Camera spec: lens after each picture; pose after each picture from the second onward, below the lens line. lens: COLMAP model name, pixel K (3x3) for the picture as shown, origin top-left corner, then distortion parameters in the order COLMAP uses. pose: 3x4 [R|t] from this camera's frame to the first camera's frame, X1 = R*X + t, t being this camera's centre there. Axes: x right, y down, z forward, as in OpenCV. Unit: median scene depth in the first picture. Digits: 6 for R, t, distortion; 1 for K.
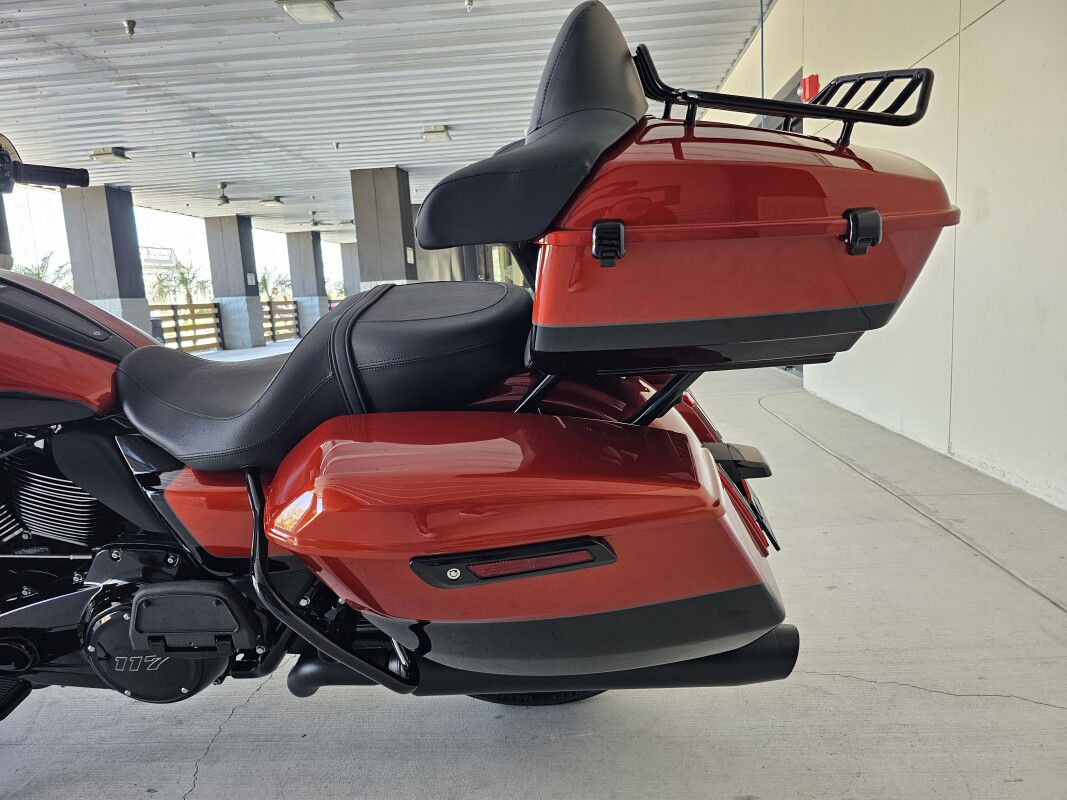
lens RADIAL K [[715.4, 0, 533.5], [0, 715.4, 400.0], [0, 0, 1]] dist [0.050966, -0.043861]
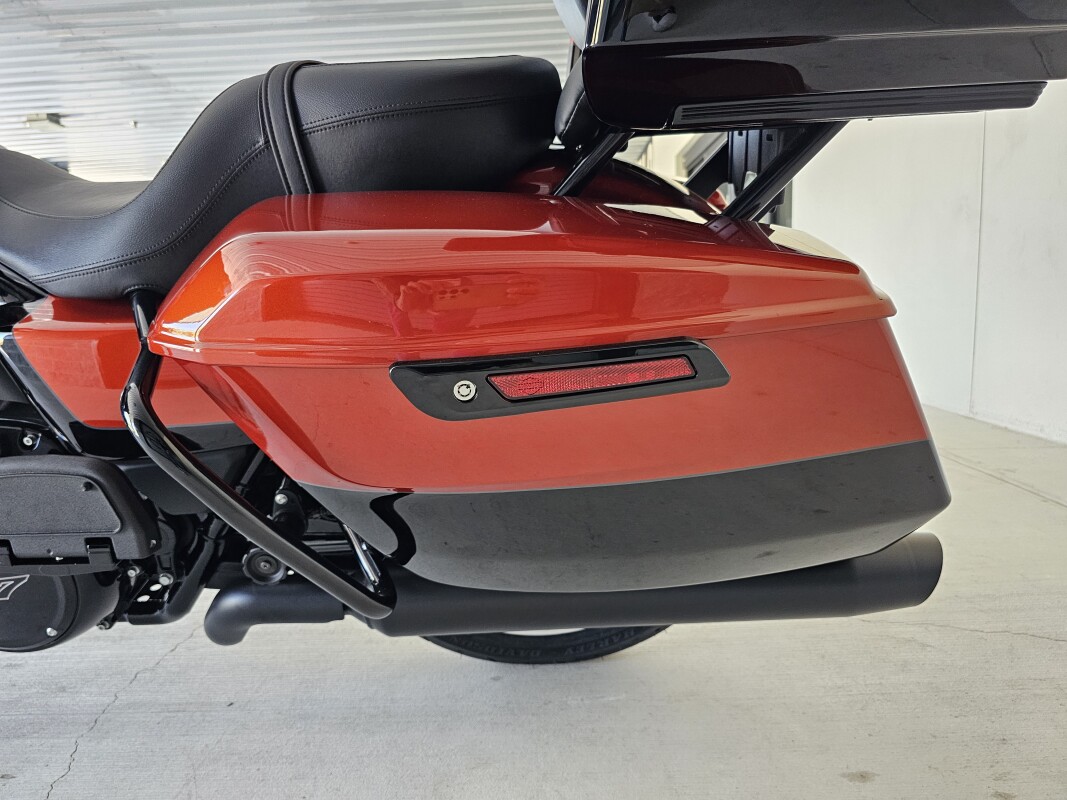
lens RADIAL K [[717.3, 0, 517.9], [0, 717.3, 417.3], [0, 0, 1]] dist [0.034357, -0.033189]
pose [[0.999200, 0.007964, 0.039192, -0.060120], [-0.008287, 0.999933, 0.008072, 0.172773], [-0.039125, -0.008391, 0.999199, 0.272196]]
